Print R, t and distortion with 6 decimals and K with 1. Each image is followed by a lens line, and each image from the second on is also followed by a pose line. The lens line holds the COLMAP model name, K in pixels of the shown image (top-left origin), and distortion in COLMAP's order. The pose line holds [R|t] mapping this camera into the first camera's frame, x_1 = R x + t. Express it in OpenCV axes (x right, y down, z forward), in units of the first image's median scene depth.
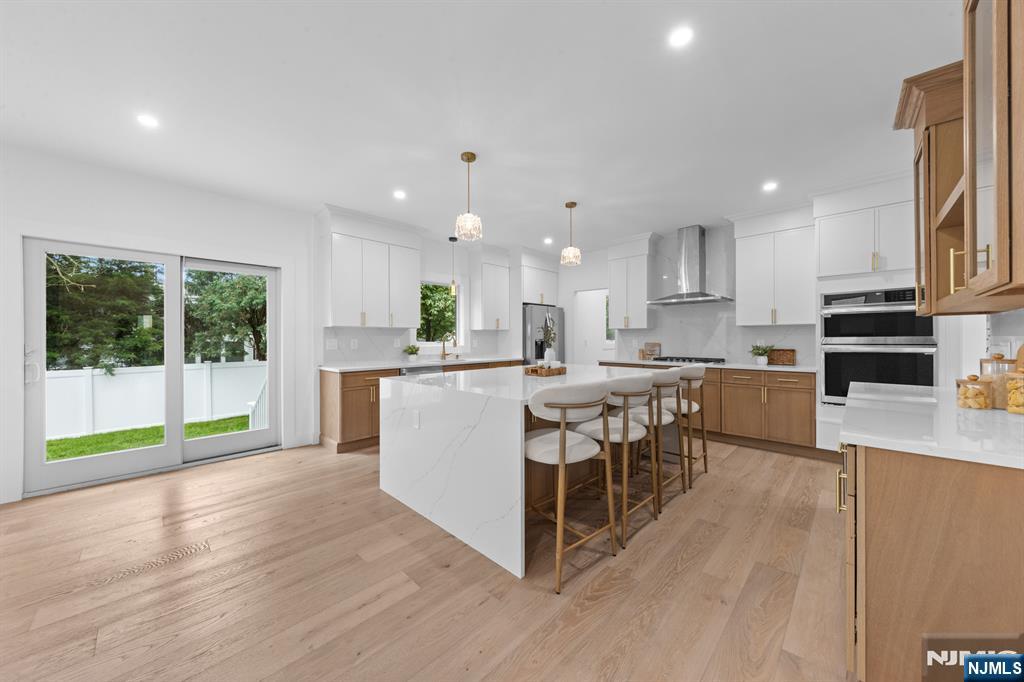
lens RADIAL K [[362.7, 0, 505.0], [0, 362.7, 339.4], [0, 0, 1]] dist [0.008953, -0.000112]
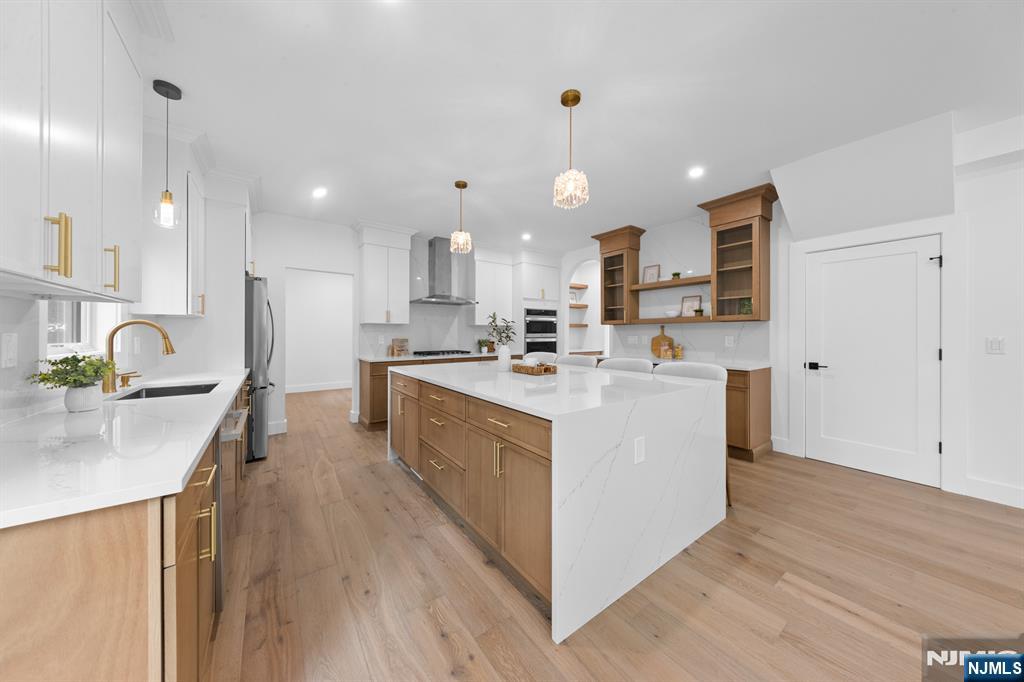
lens RADIAL K [[322.8, 0, 518.2], [0, 322.8, 337.5], [0, 0, 1]] dist [0.008266, -0.001260]
pose [[0.149674, -0.010528, 0.988679, -0.568058], [0.001105, 0.999944, 0.010481, -0.003008], [-0.988735, -0.000476, 0.149677, 0.726491]]
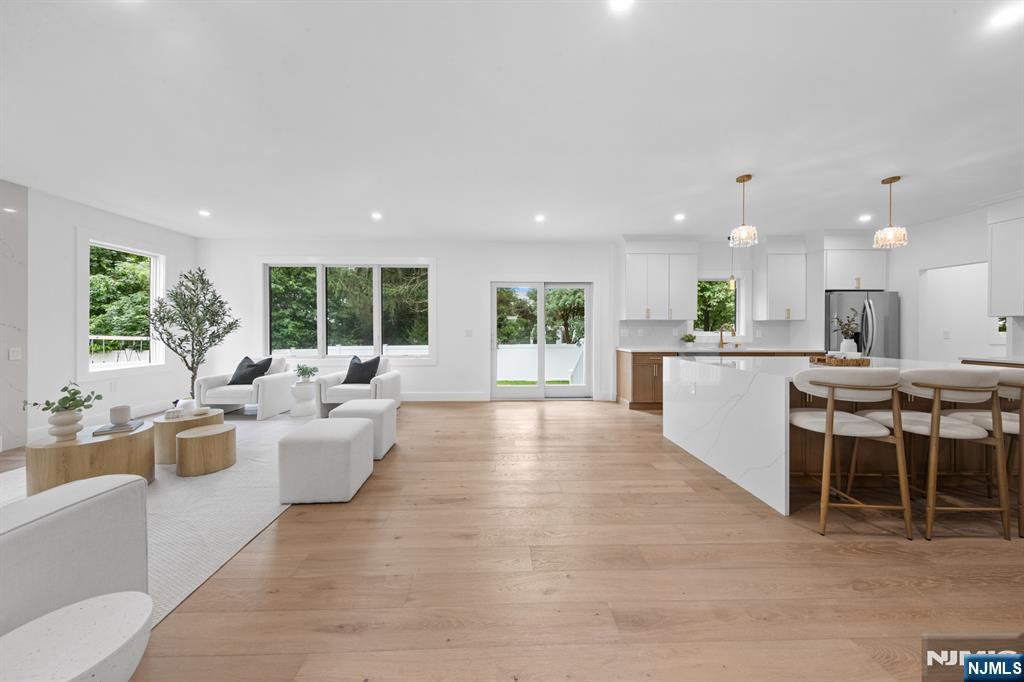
lens RADIAL K [[322.8, 0, 500.7], [0, 322.8, 330.1], [0, 0, 1]] dist [0.008266, -0.001260]
pose [[0.713212, 0.007124, -0.700912, 0.059999], [-0.005082, 0.999975, 0.004993, 0.000263], [0.700930, 0.000002, 0.713230, -0.242278]]
